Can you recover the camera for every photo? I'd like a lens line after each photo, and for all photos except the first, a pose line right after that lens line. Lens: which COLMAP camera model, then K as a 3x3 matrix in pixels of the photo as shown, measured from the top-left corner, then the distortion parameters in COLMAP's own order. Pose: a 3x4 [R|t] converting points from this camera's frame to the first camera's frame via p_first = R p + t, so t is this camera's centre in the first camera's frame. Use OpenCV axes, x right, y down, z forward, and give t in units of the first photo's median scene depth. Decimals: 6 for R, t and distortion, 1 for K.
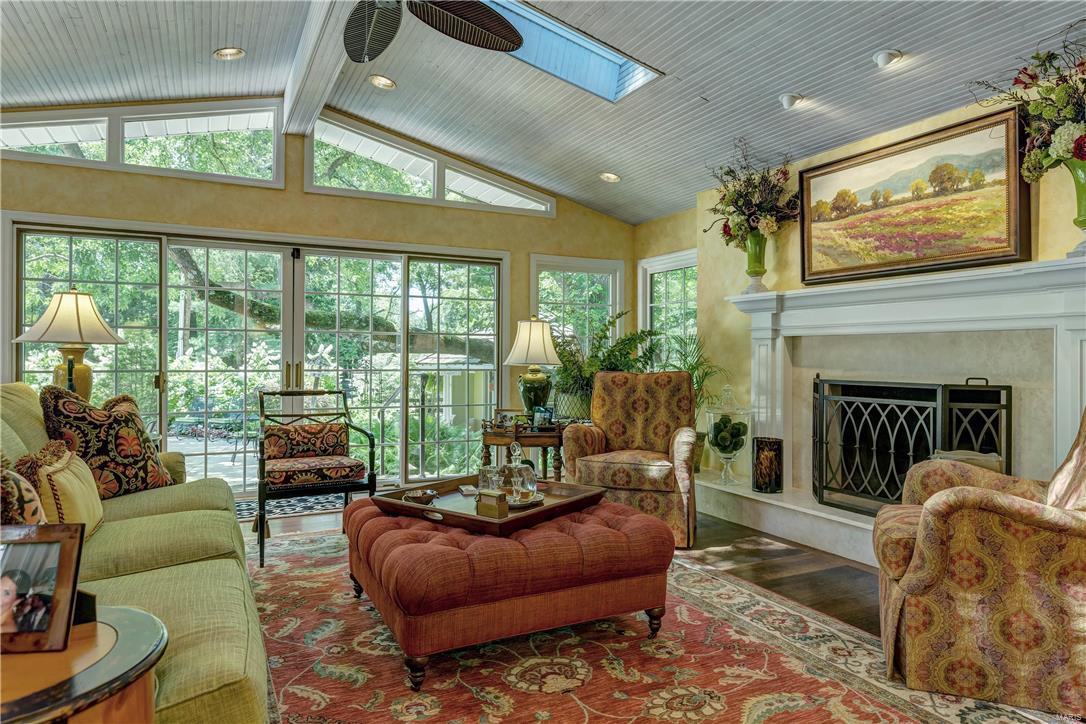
lens RADIAL K [[670.6, 0, 545.8], [0, 670.6, 355.4], [0, 0, 1]] dist [-0.001131, -0.001841]
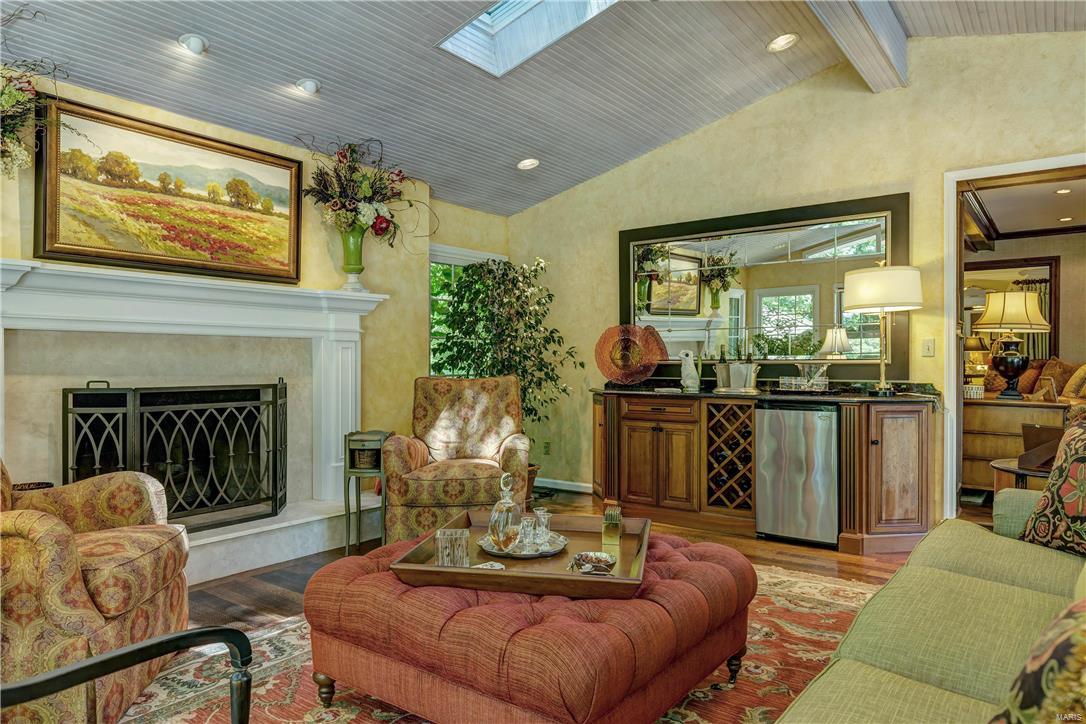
lens RADIAL K [[701.7, 0, 544.8], [0, 701.7, 365.6], [0, 0, 1]] dist [-0.000814, -0.002488]
pose [[-0.450000, -0.011350, 0.892957, -0.541553], [-0.004288, 0.999935, 0.010548, -0.001573], [-0.893018, 0.000918, -0.450019, 0.918065]]
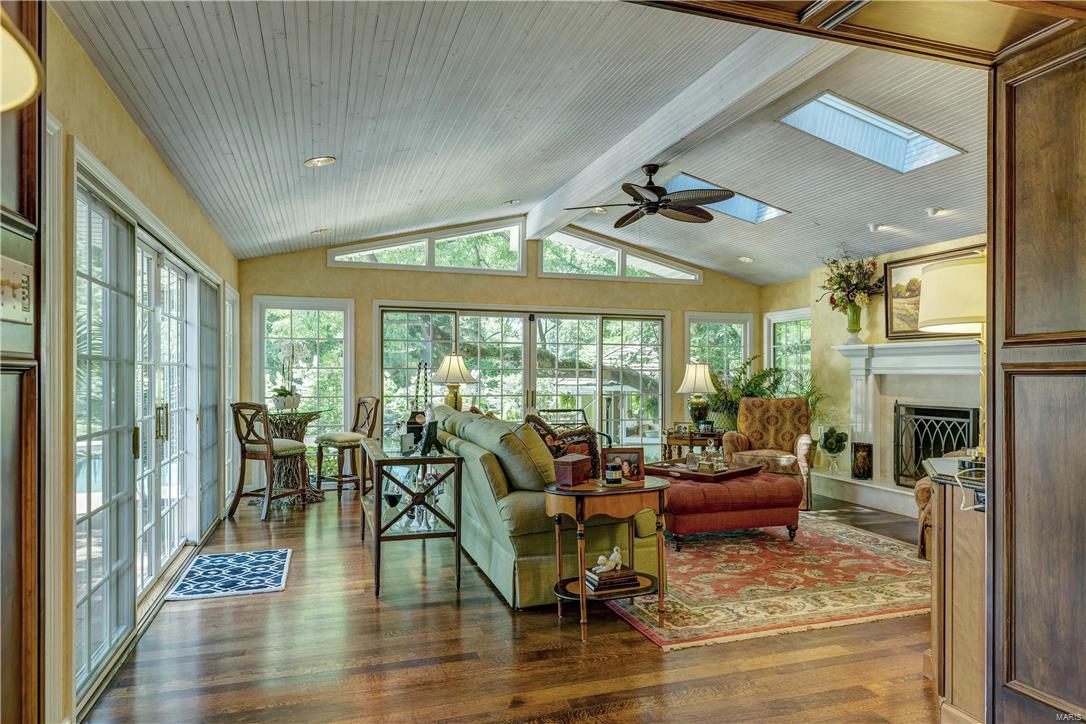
lens RADIAL K [[670.6, 0, 541.7], [0, 670.6, 370.2], [0, 0, 1]] dist [-0.001131, -0.001841]
pose [[0.988759, -0.002120, -0.149502, -0.158020], [0.001585, 0.999992, -0.003701, -0.035796], [0.149508, 0.003422, 0.988755, -0.612346]]
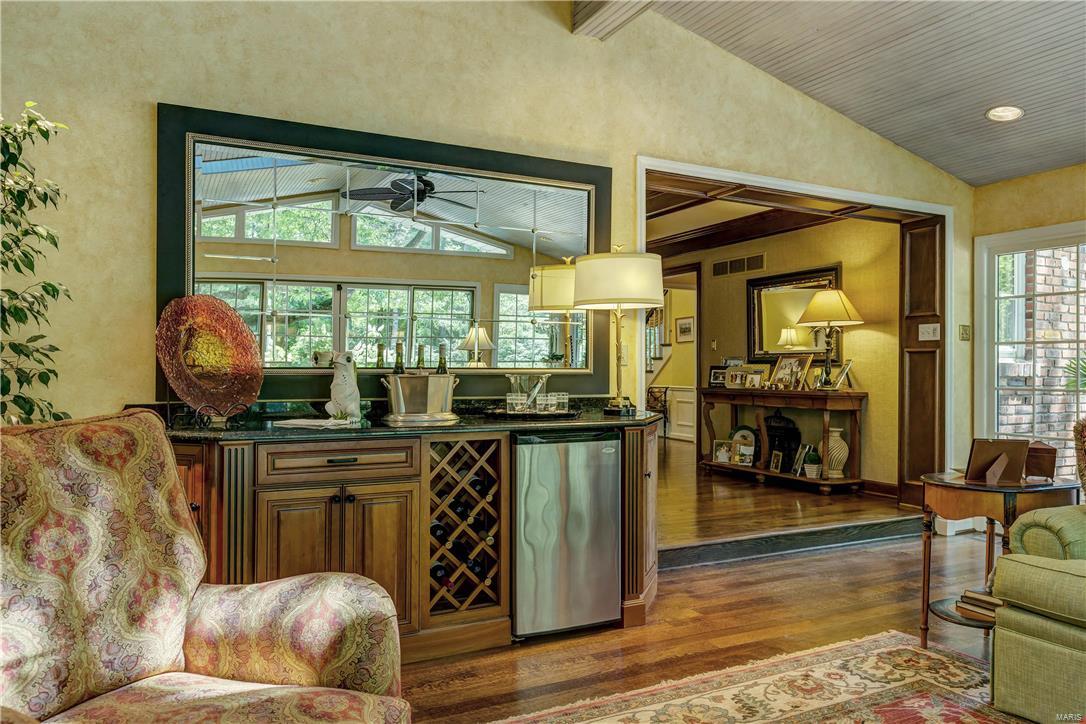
lens RADIAL K [[755.0, 0, 548.4], [0, 755.0, 361.3], [0, 0, 1]] dist [0.001496, 0.002387]
pose [[-0.999833, -0.011132, -0.014498, 0.232194], [-0.010966, 0.999874, -0.011516, 0.000165], [0.014625, -0.011355, -0.999829, 0.895241]]
